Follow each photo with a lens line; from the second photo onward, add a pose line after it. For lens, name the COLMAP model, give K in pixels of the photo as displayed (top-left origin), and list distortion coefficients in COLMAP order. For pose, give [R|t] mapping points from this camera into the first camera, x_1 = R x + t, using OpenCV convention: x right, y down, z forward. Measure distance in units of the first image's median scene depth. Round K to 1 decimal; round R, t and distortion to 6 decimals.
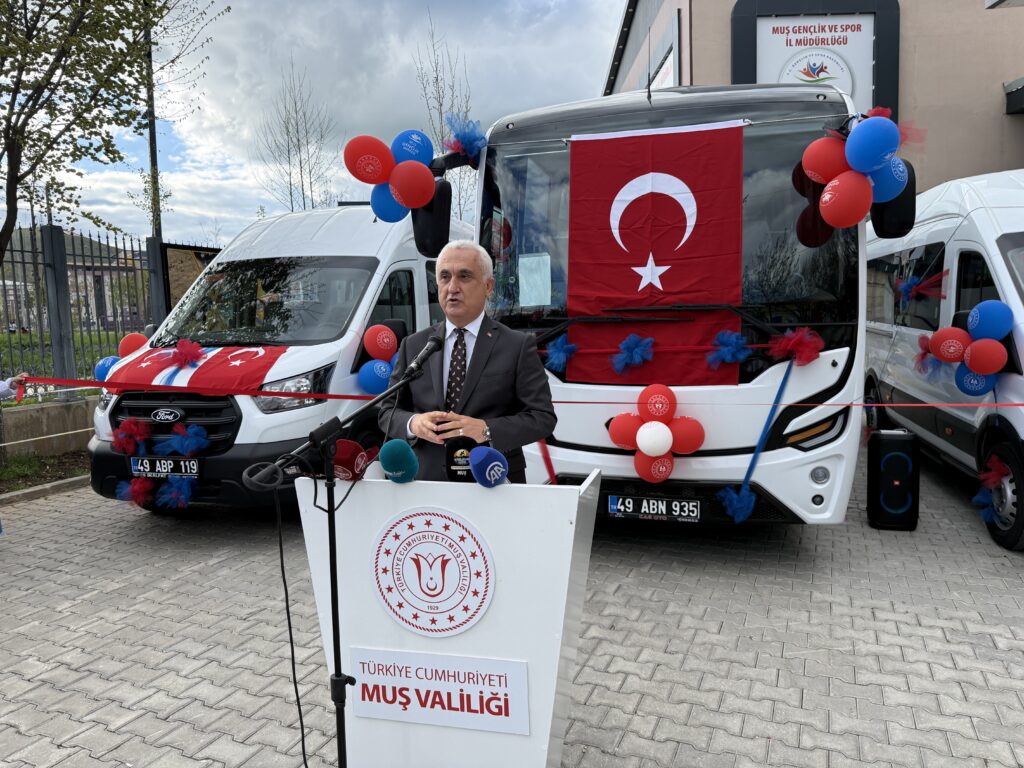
lens RADIAL K [[741.3, 0, 493.5], [0, 741.3, 381.2], [0, 0, 1]] dist [0.003851, -0.004166]
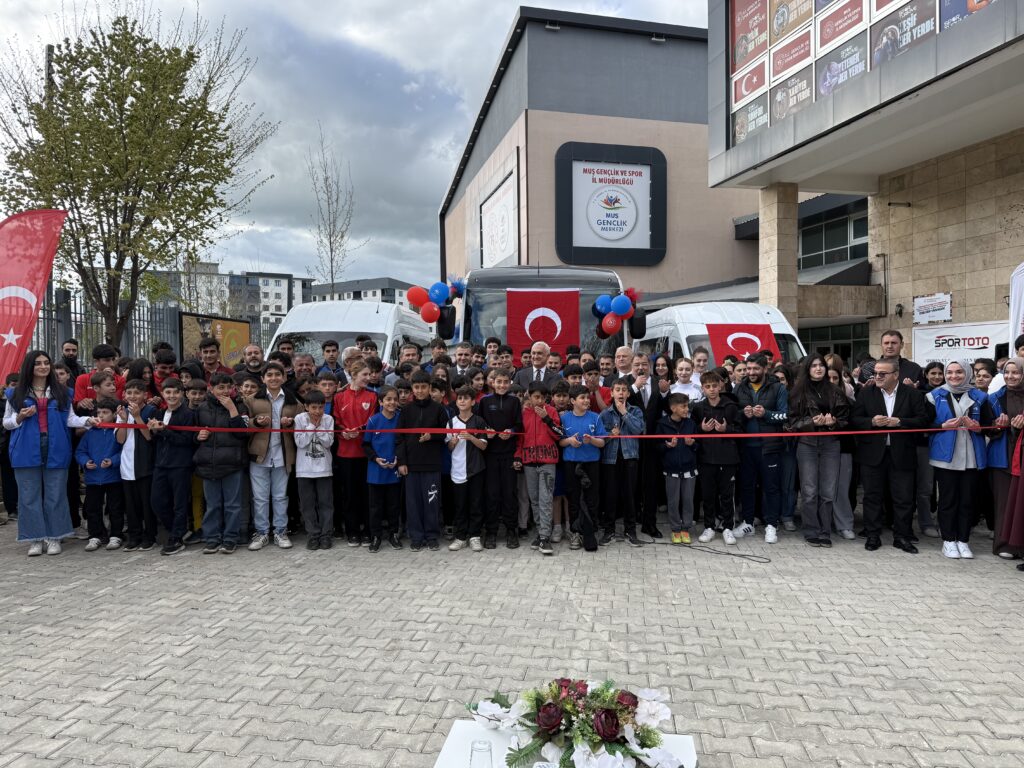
lens RADIAL K [[741.3, 0, 493.5], [0, 741.3, 381.2], [0, 0, 1]] dist [0.003851, -0.004166]
pose [[0.970713, 0.020012, 0.239407, -0.486101], [-0.001258, 0.996934, -0.078233, 0.133346], [-0.240239, 0.075641, 0.967762, -1.194763]]
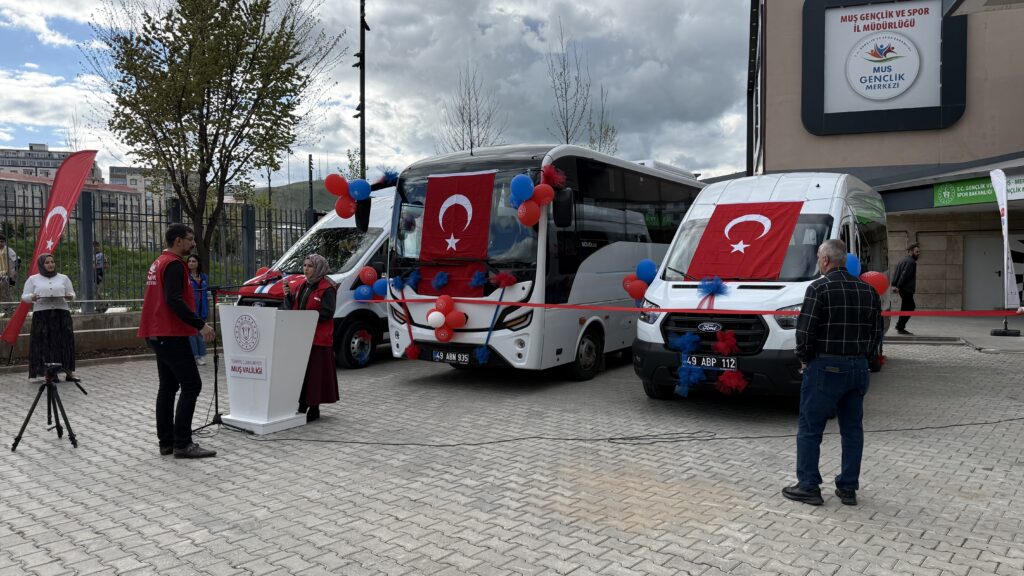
lens RADIAL K [[734.7, 0, 512.0], [0, 734.7, 288.0], [0, 0, 1]] dist [0.006035, -0.000296]
pose [[0.960253, 0.031753, -0.277321, 0.924739], [-0.045557, 0.998015, -0.043473, 0.061173], [0.275390, 0.054379, 0.959793, -0.895180]]
